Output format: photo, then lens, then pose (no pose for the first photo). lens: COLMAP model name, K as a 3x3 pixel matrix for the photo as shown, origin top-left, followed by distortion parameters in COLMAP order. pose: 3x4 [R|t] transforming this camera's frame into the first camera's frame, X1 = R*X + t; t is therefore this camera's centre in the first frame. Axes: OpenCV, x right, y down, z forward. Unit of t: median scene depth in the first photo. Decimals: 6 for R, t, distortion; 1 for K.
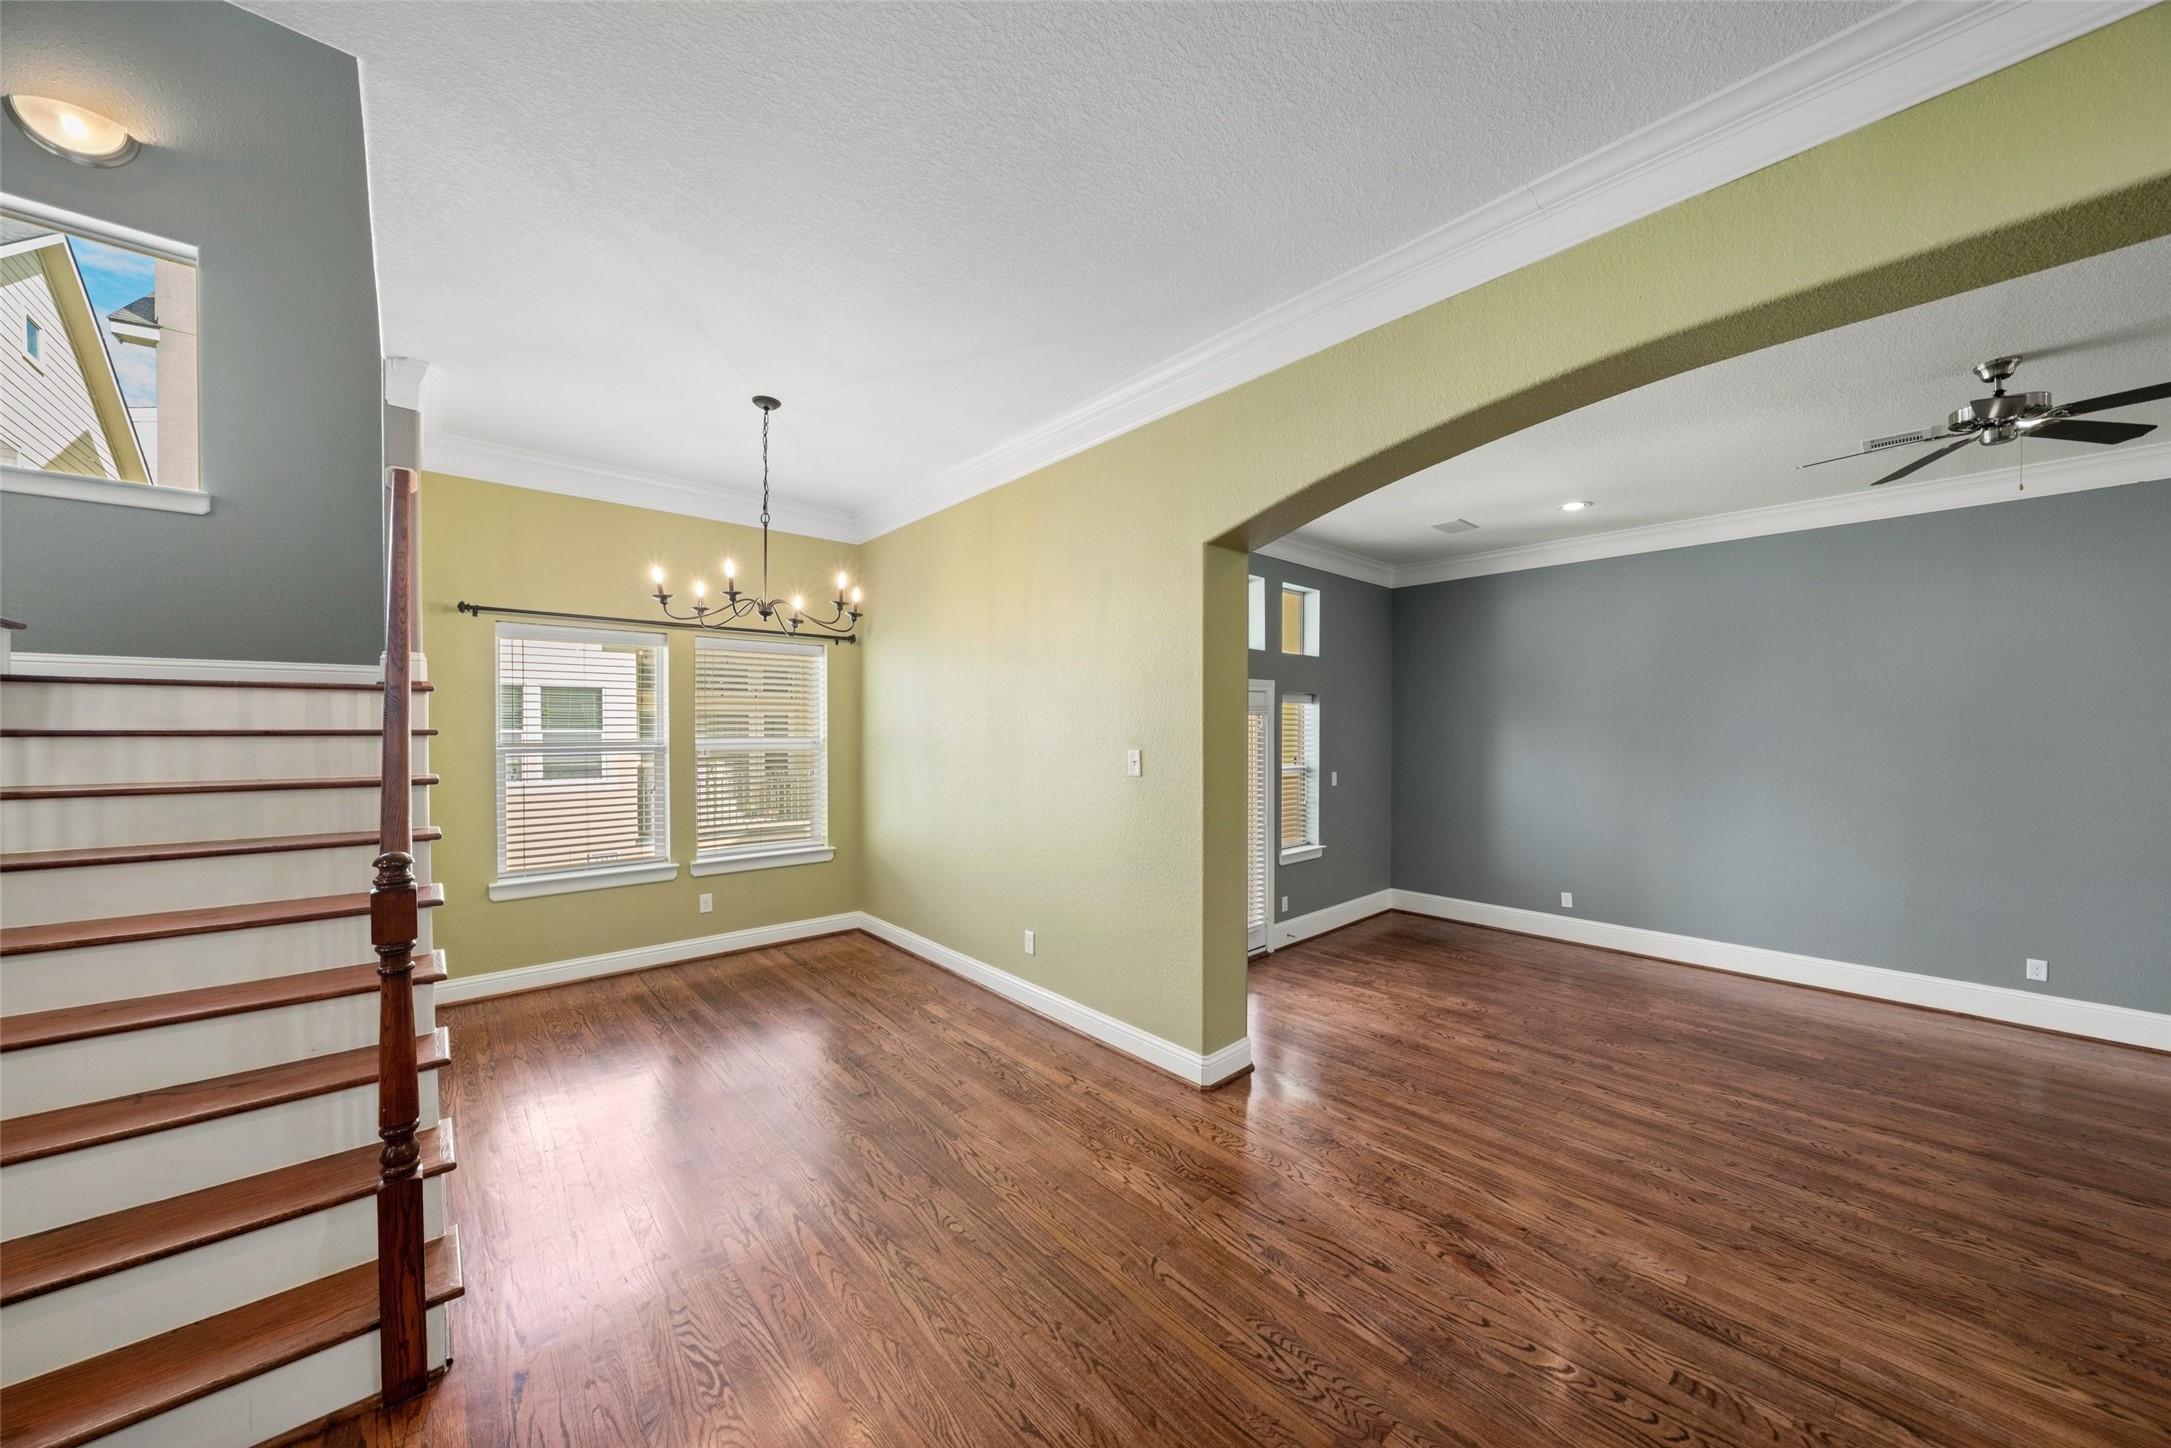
lens RADIAL K [[743.9, 0, 1085.5], [0, 743.9, 724.0], [0, 0, 1]] dist [0.000068, -0.000011]
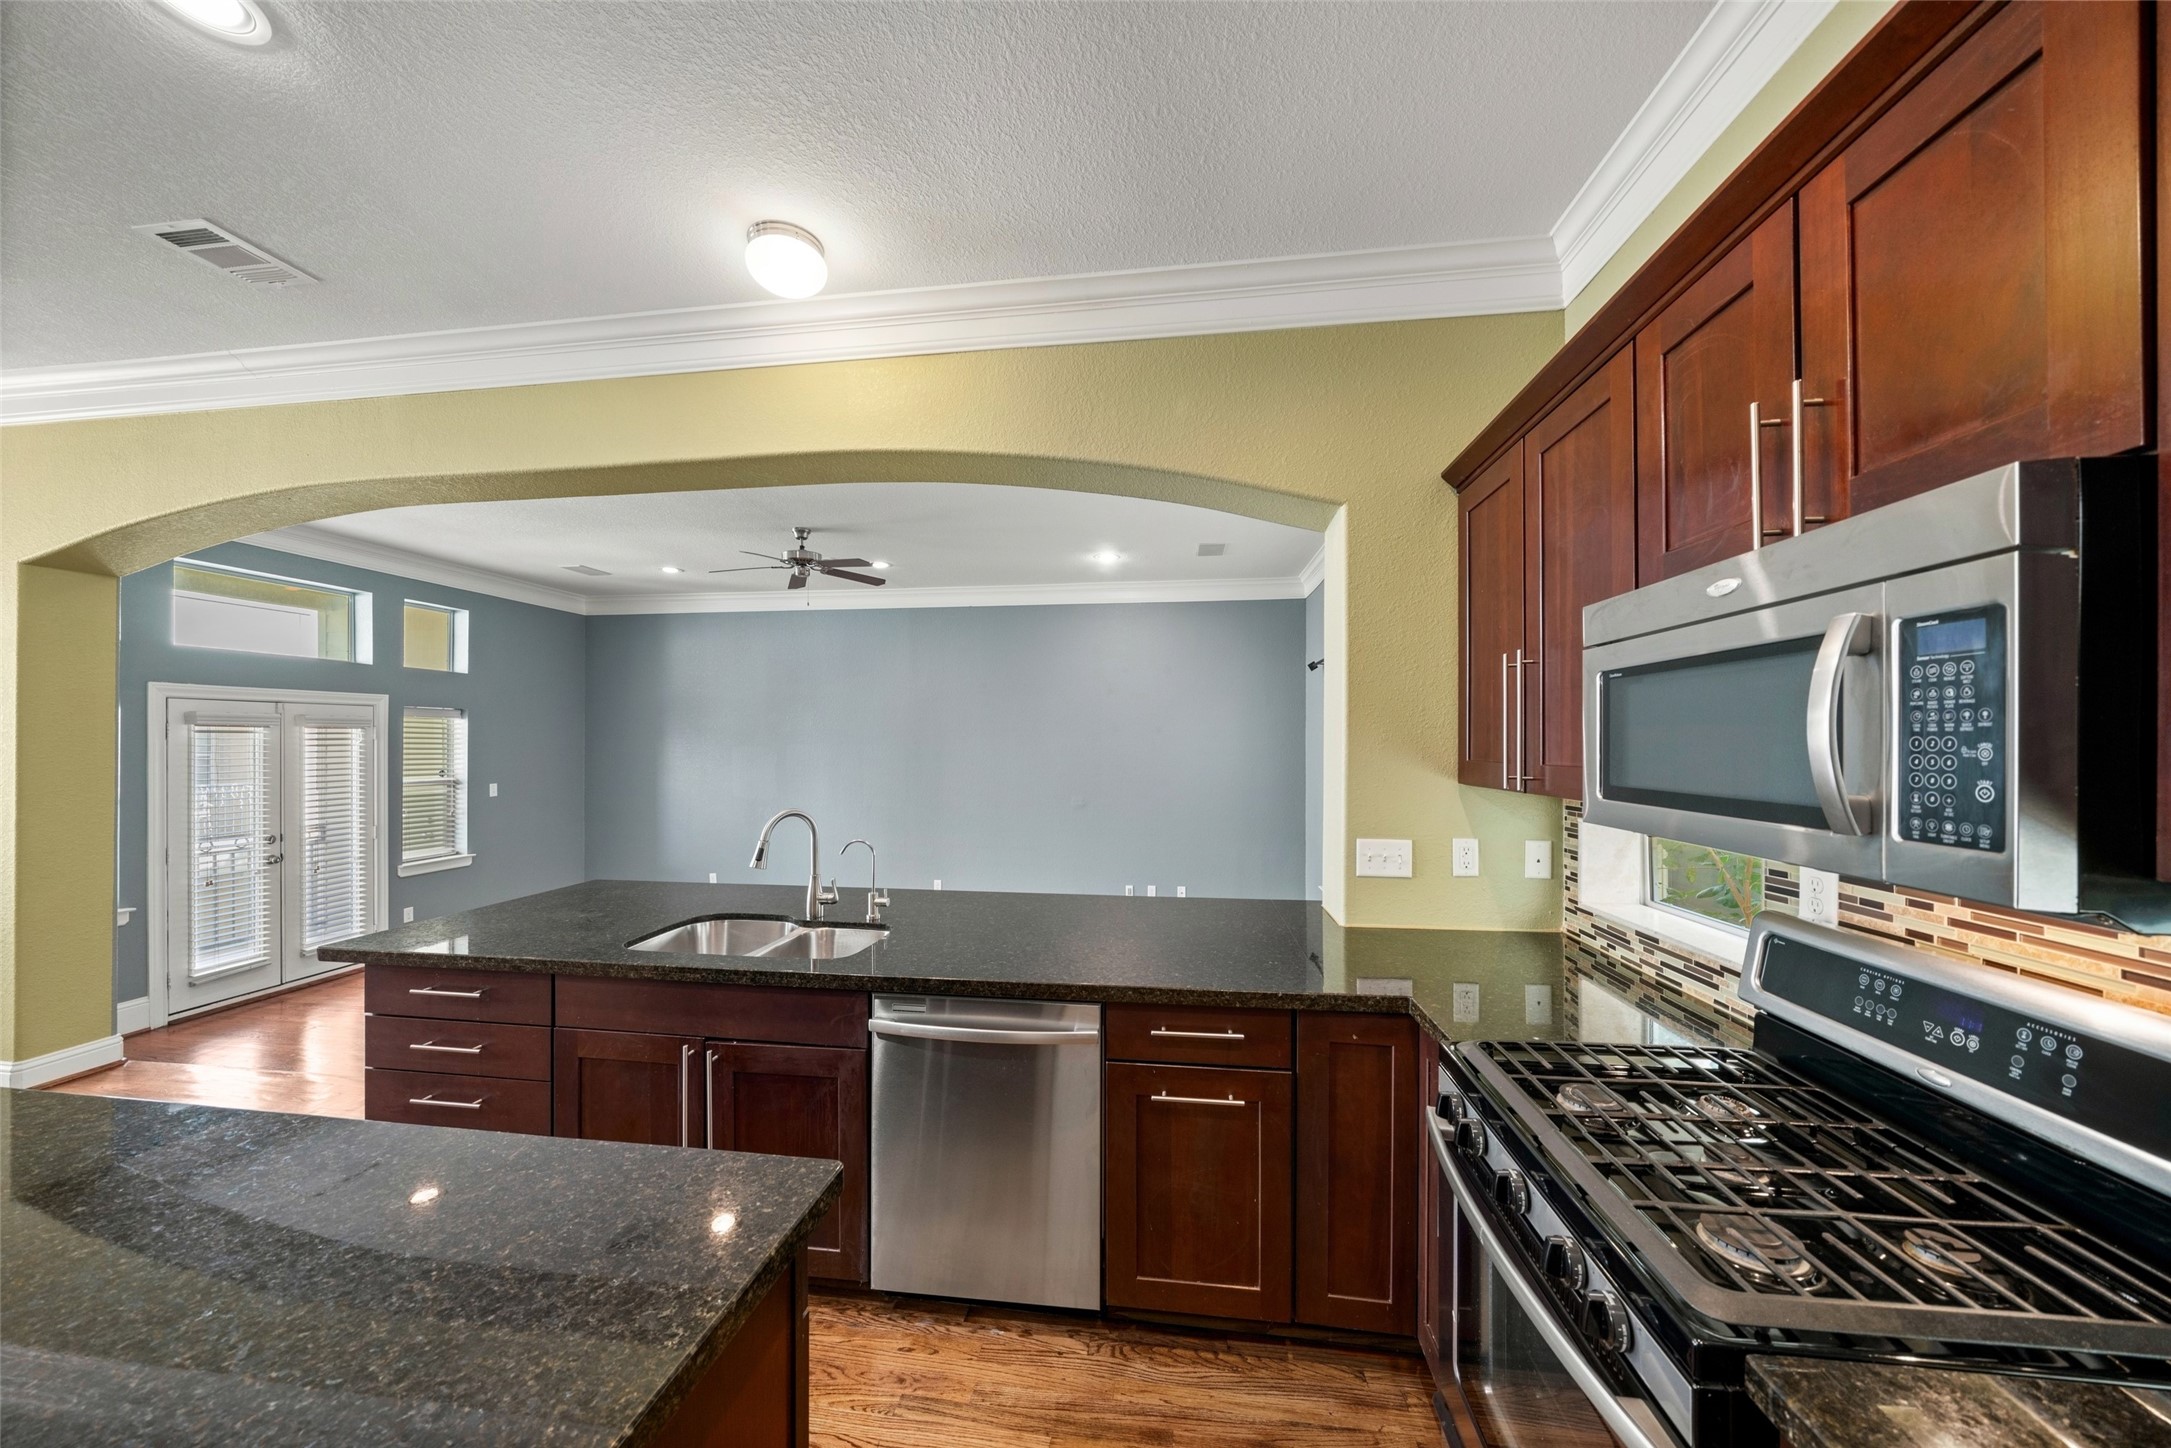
lens RADIAL K [[743.9, 0, 1085.5], [0, 743.9, 724.0], [0, 0, 1]] dist [0.000068, -0.000011]
pose [[0.771124, 0.015841, 0.636488, 0.346039], [-0.003758, 0.999786, -0.020330, -0.001972], [-0.636674, 0.013285, 0.771019, -0.396931]]
